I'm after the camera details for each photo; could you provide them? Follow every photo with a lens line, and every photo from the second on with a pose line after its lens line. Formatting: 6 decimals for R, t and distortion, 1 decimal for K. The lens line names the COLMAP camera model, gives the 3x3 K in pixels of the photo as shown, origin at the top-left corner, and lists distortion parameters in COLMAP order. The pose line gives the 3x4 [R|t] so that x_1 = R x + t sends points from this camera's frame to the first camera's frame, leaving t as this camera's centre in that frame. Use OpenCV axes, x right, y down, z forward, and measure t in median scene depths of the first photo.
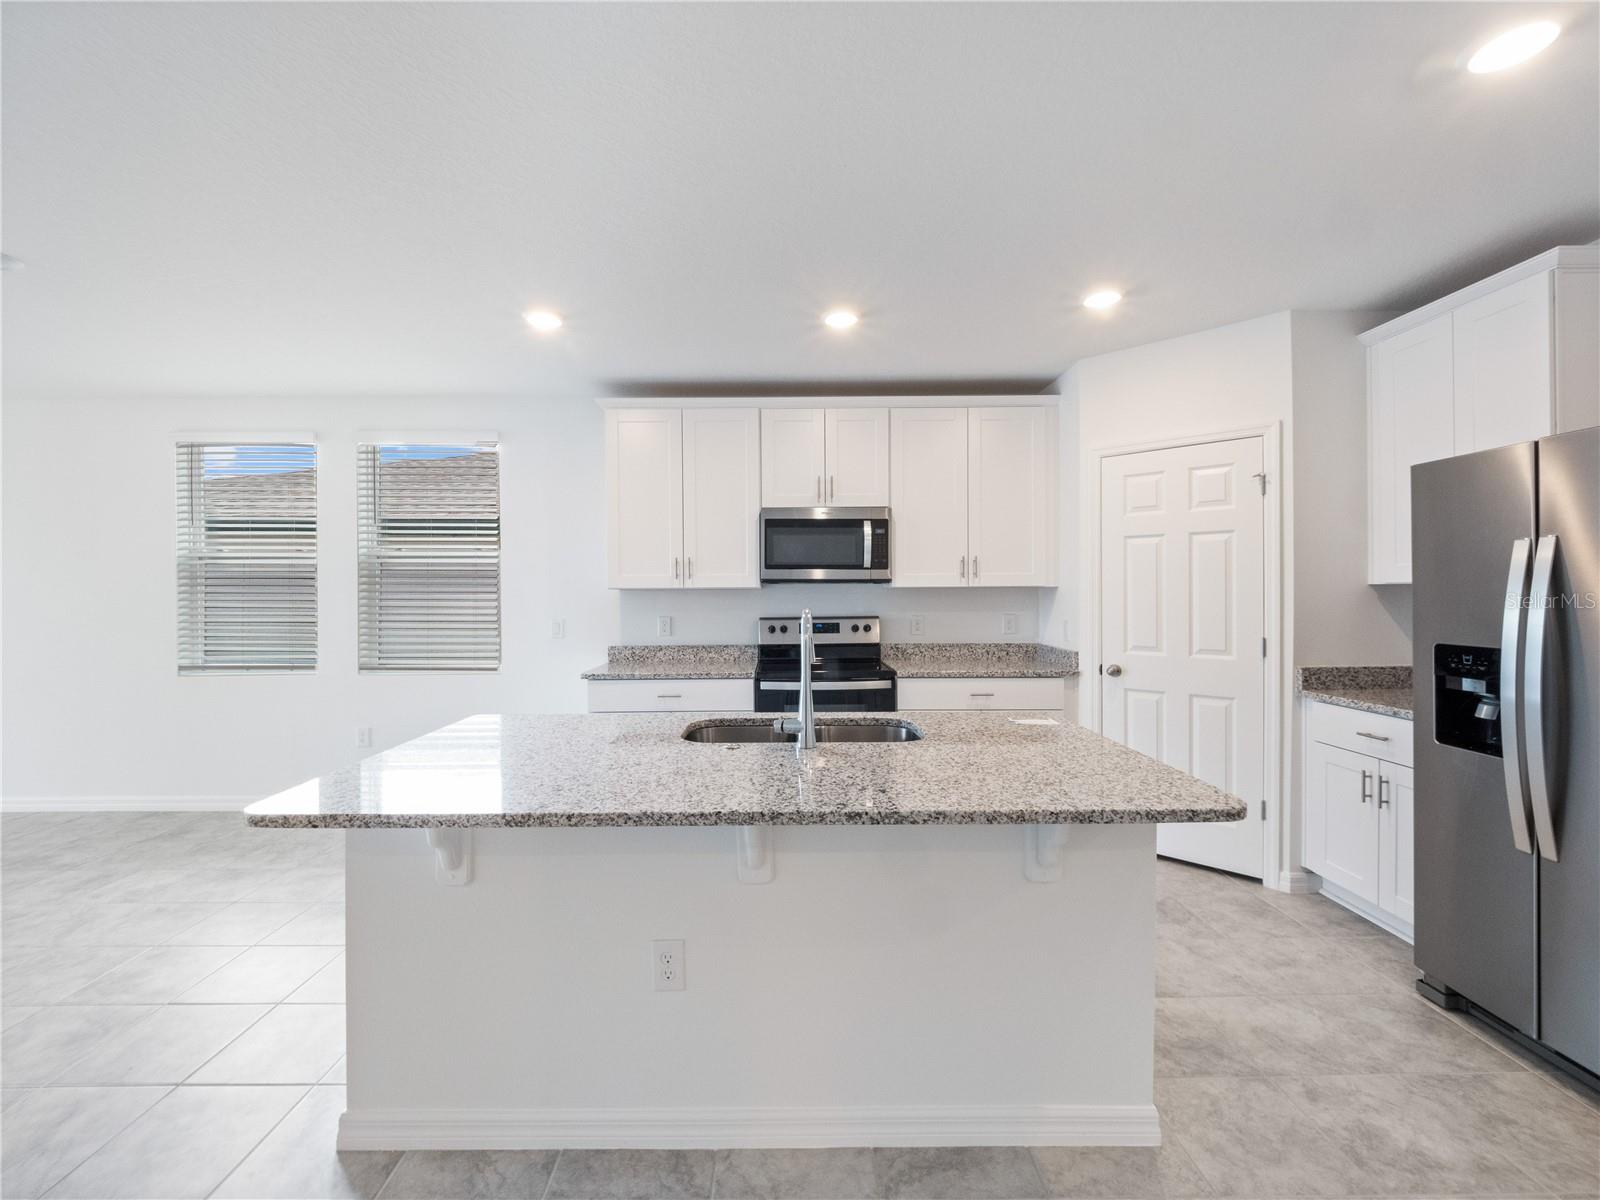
lens RADIAL K [[679.4, 0, 783.3], [0, 679.4, 593.1], [0, 0, 1]] dist [0.002279, -0.006359]
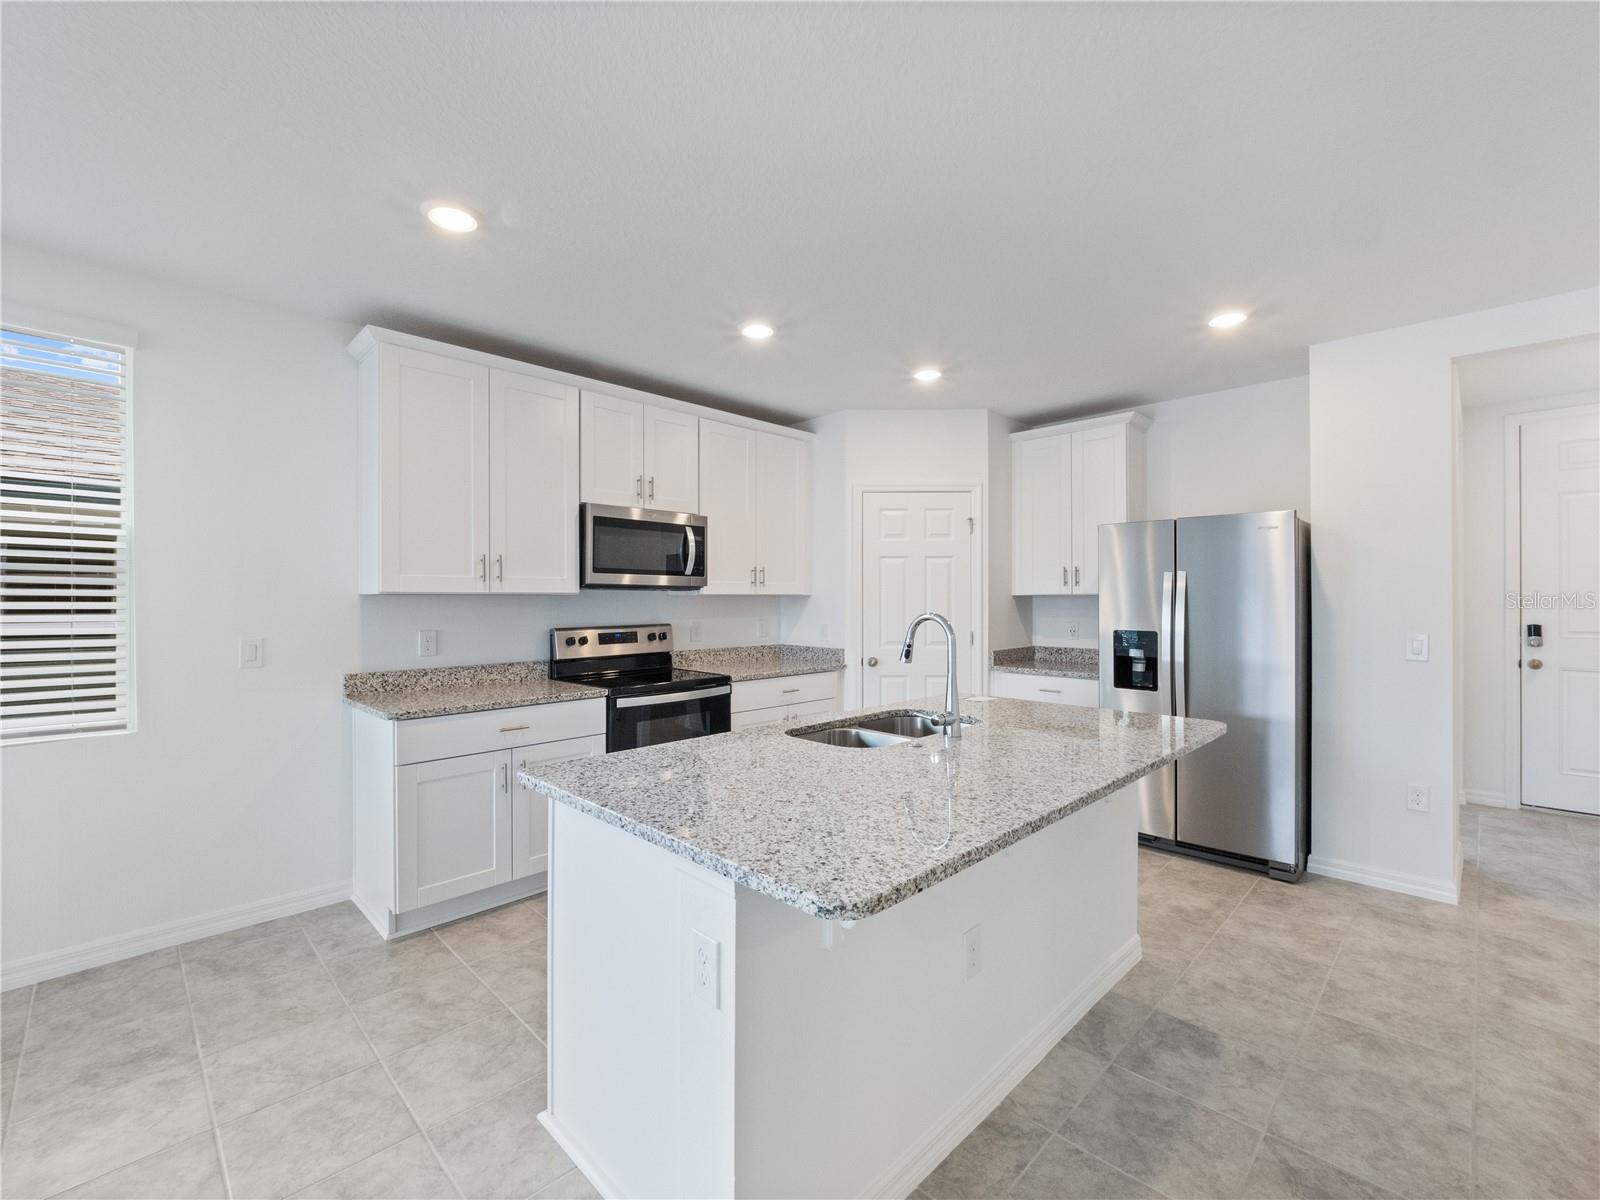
lens RADIAL K [[690.7, 0, 786.0], [0, 690.7, 596.1], [0, 0, 1]] dist [0.004275, -0.005854]
pose [[0.711583, 0.006543, 0.702572, -0.490288], [-0.001669, 0.999970, -0.007622, 0.001754], [-0.702600, 0.004251, 0.711572, 0.189373]]
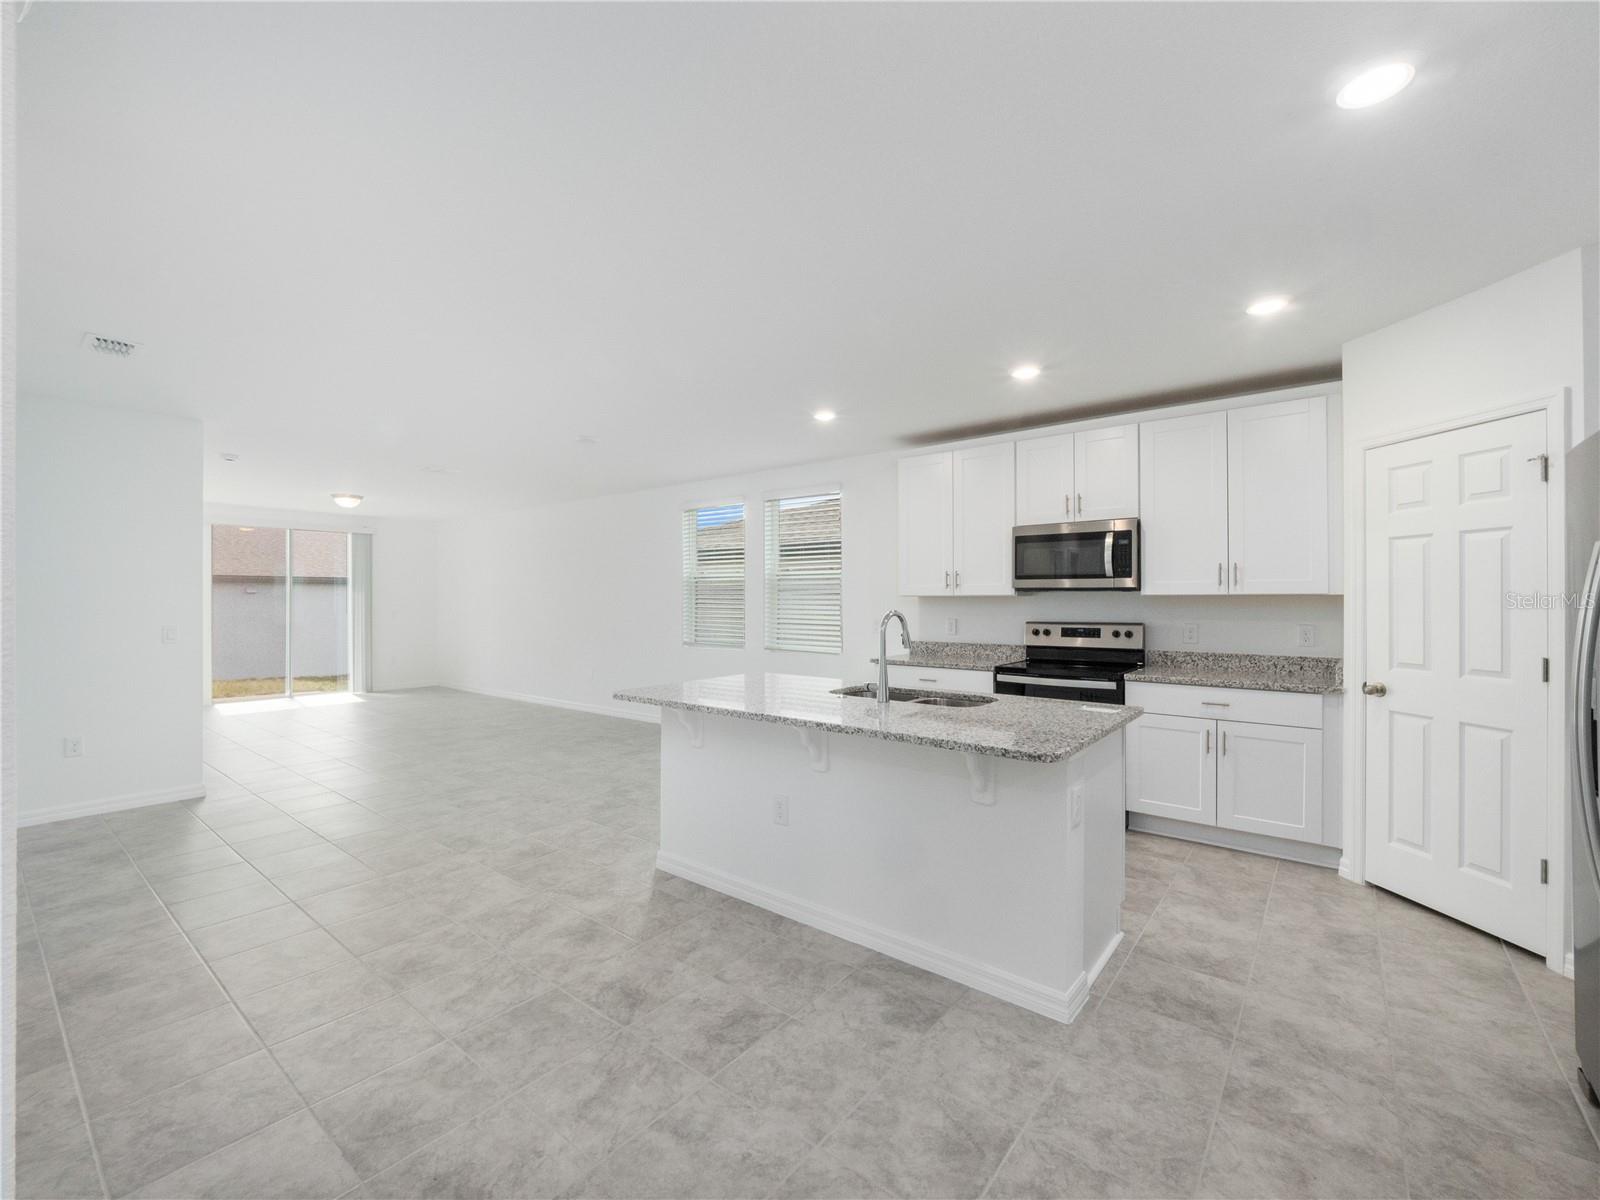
lens RADIAL K [[690.7, 0, 786.0], [0, 690.7, 596.1], [0, 0, 1]] dist [0.004275, -0.005854]
pose [[0.774203, 0.001202, -0.632936, 0.426521], [-0.003532, 0.999991, -0.002421, -0.002531], [0.632927, 0.004110, 0.774200, -0.166999]]
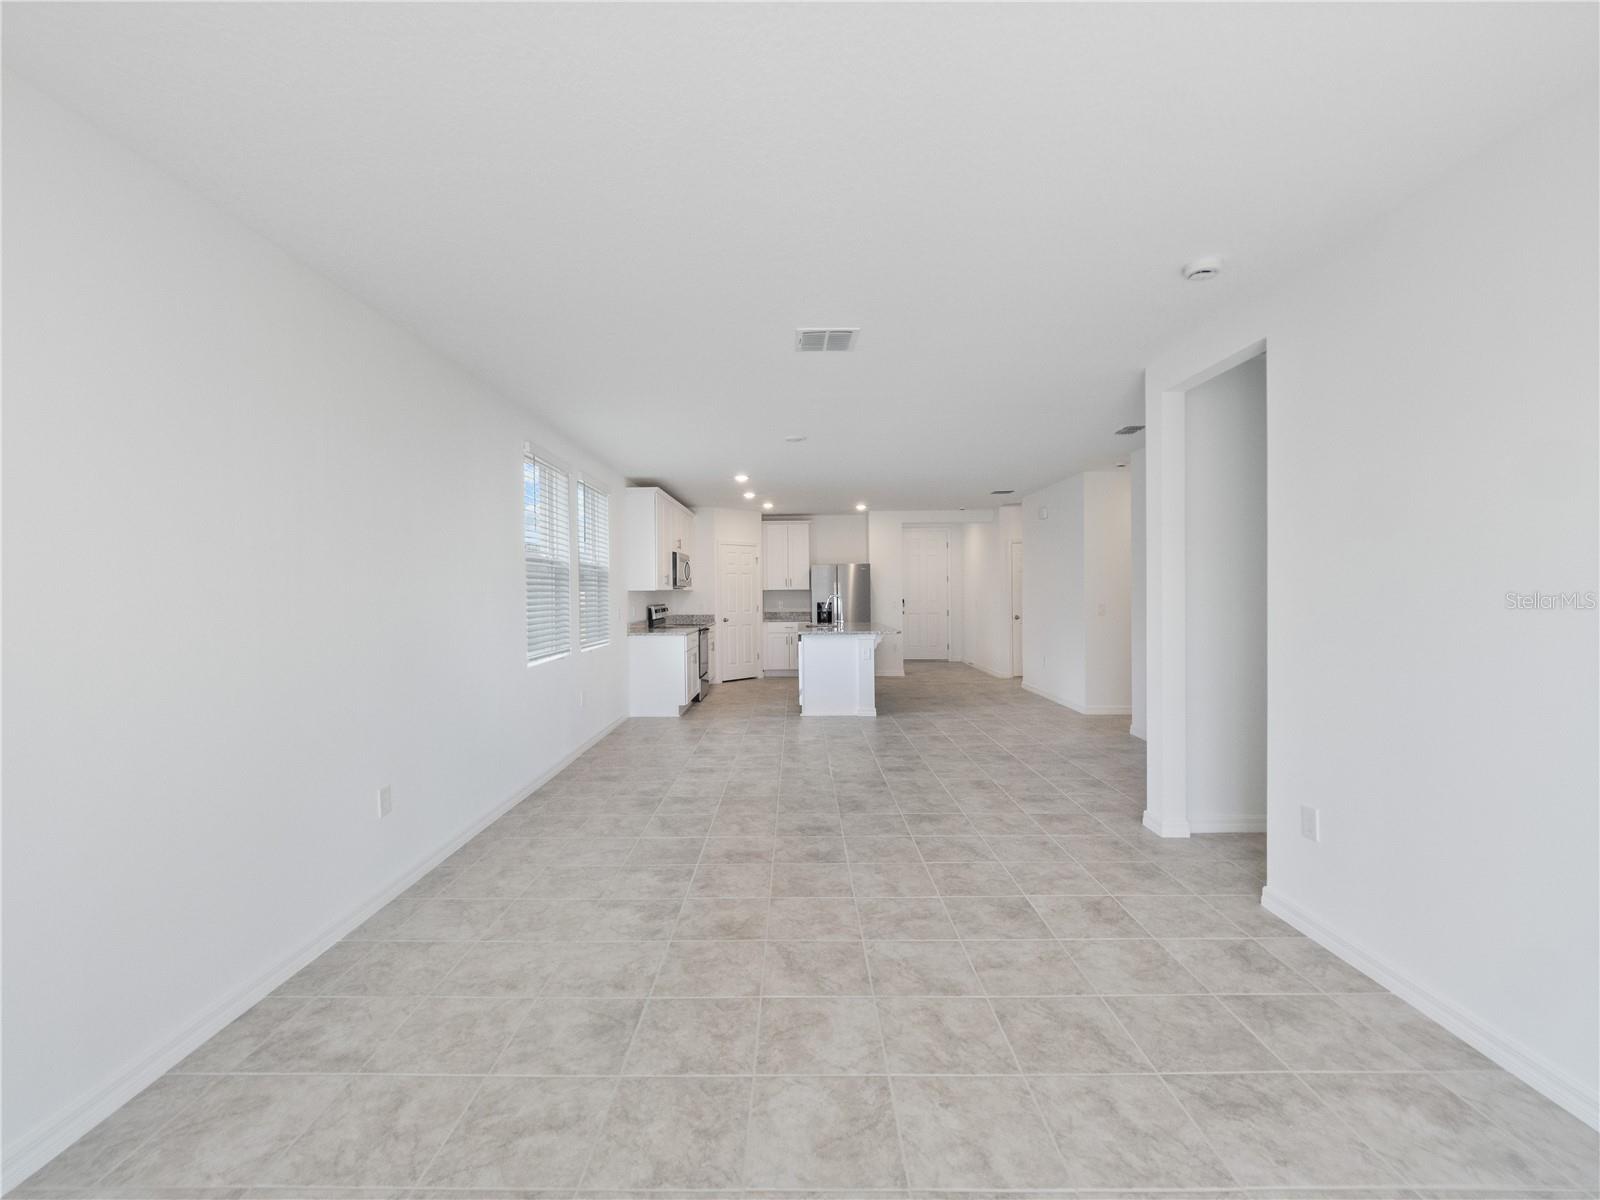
lens RADIAL K [[704.8, 0, 770.4], [0, 704.8, 604.0], [0, 0, 1]] dist [-0.001855, -0.007843]
pose [[0.040859, -0.008809, 0.999126, -2.291772], [0.010802, 0.999907, 0.008374, 0.022487], [-0.999107, 0.010450, 0.040950, 0.642436]]
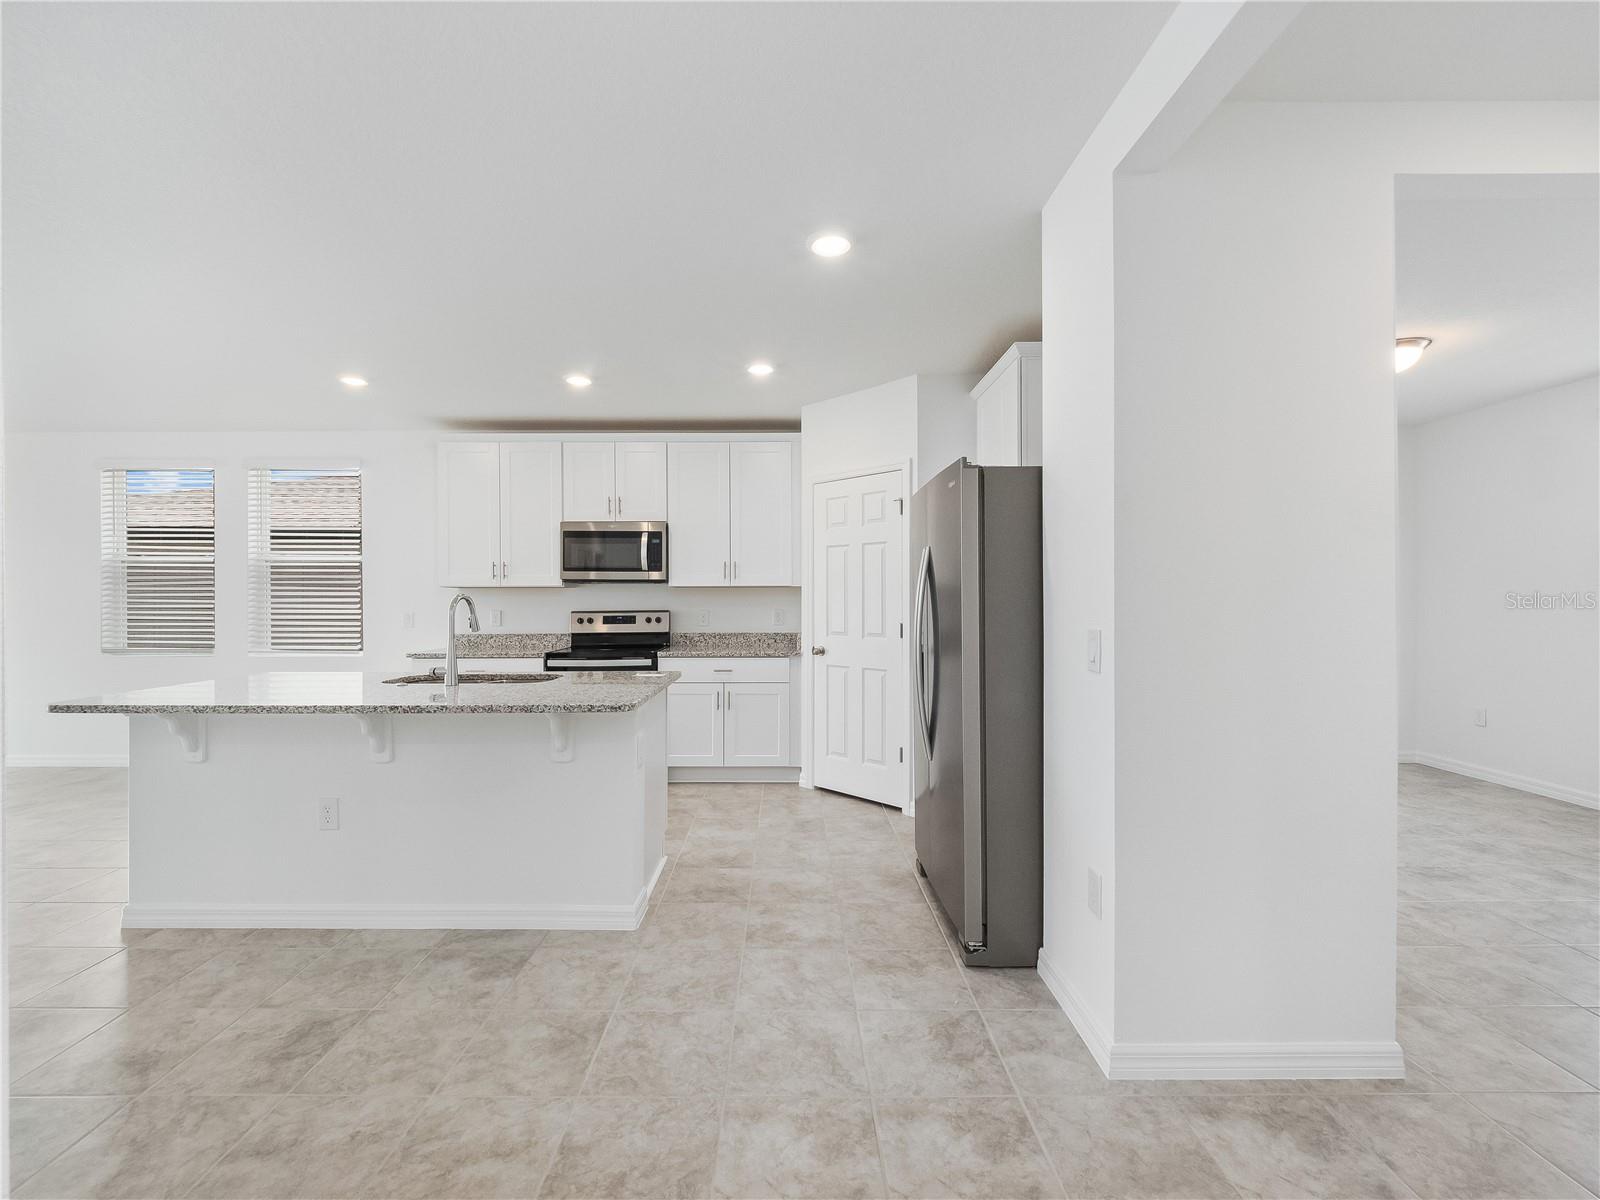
lens RADIAL K [[690.7, 0, 786.0], [0, 690.7, 596.1], [0, 0, 1]] dist [0.004275, -0.005854]
pose [[0.999971, 0.002060, -0.007307, 0.400532], [-0.002116, 0.999968, -0.007699, 0.019682], [0.007290, 0.007715, 0.999944, -0.271488]]
